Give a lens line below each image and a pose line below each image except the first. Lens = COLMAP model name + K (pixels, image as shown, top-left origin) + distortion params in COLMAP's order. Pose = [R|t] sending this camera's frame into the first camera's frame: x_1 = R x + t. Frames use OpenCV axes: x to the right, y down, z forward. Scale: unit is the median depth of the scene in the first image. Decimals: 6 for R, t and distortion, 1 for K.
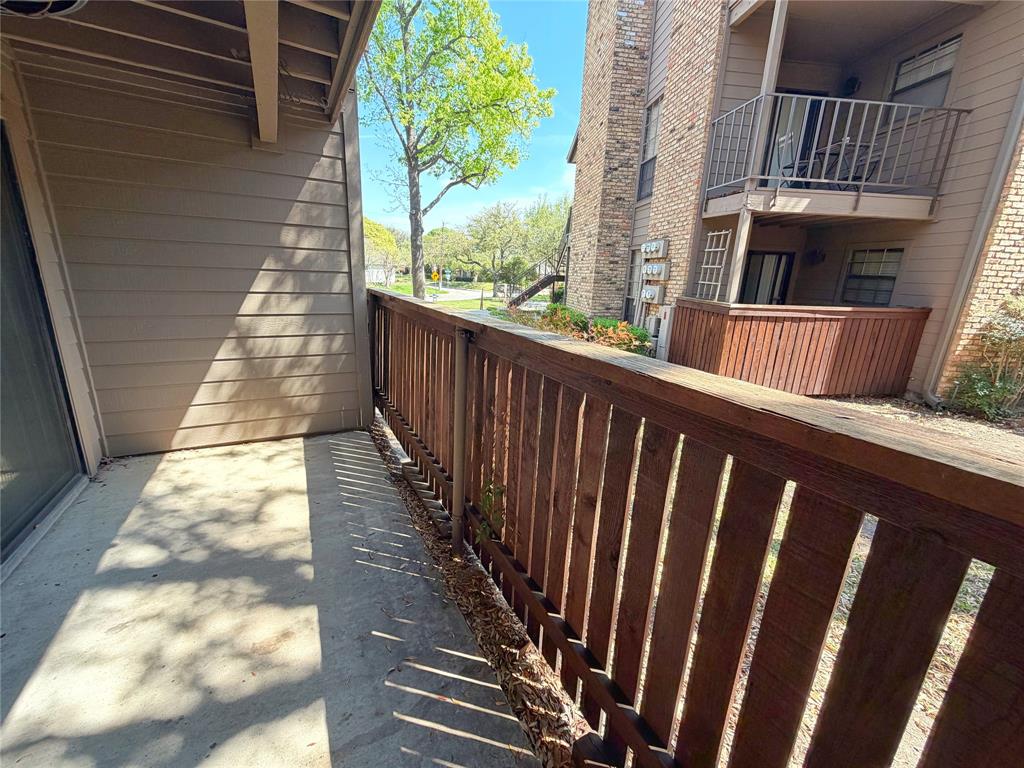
lens RADIAL K [[408.9, 0, 507.6], [0, 408.9, 383.3], [0, 0, 1]] dist [0.003624, -0.000811]
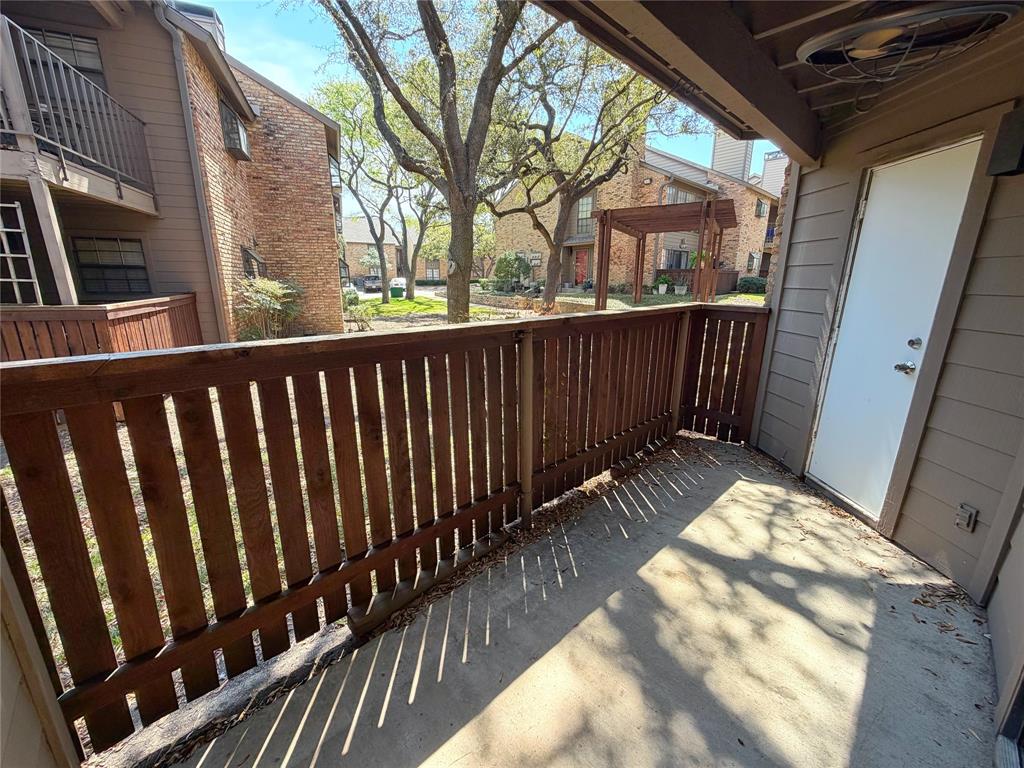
lens RADIAL K [[408.9, 0, 509.8], [0, 408.9, 384.8], [0, 0, 1]] dist [0.003624, -0.000811]
pose [[-0.269505, -0.282485, 0.920635, -0.414456], [0.235879, 0.907522, 0.347513, -0.139962], [-0.933664, 0.310815, -0.177949, 0.442209]]
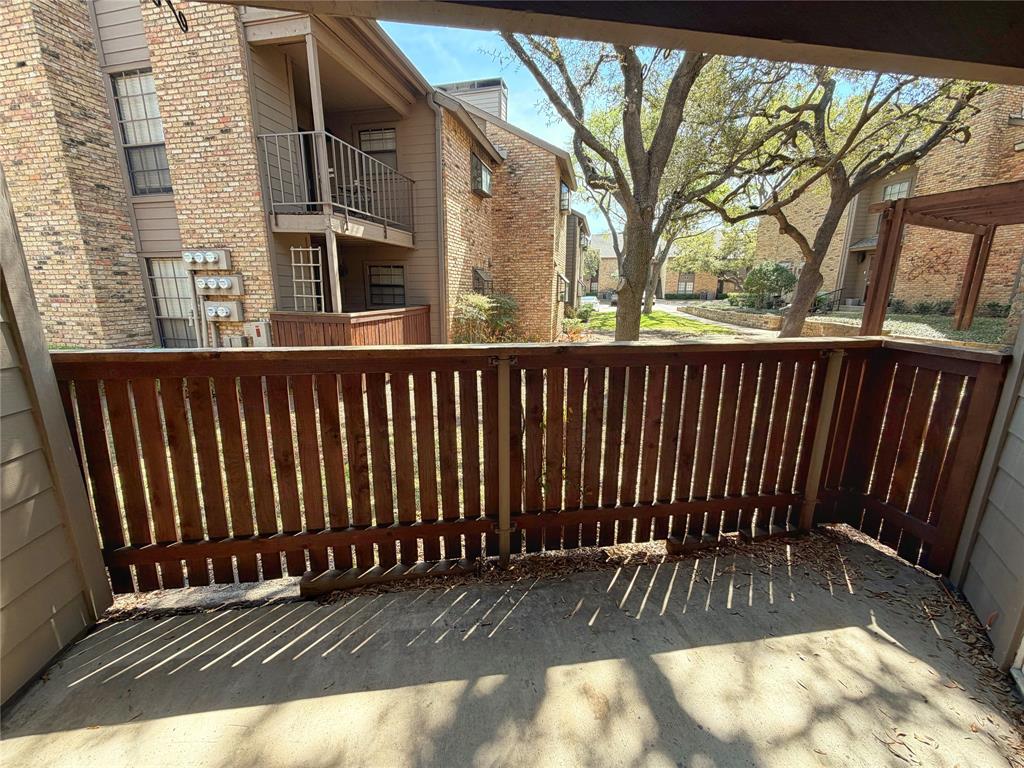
lens RADIAL K [[408.9, 0, 508.8], [0, 408.9, 384.5], [0, 0, 1]] dist [0.003624, -0.000811]
pose [[0.324853, -0.250158, 0.912081, -0.381941], [0.255372, 0.951764, 0.170087, -0.083453], [-0.910635, 0.177666, 0.373067, 0.198440]]
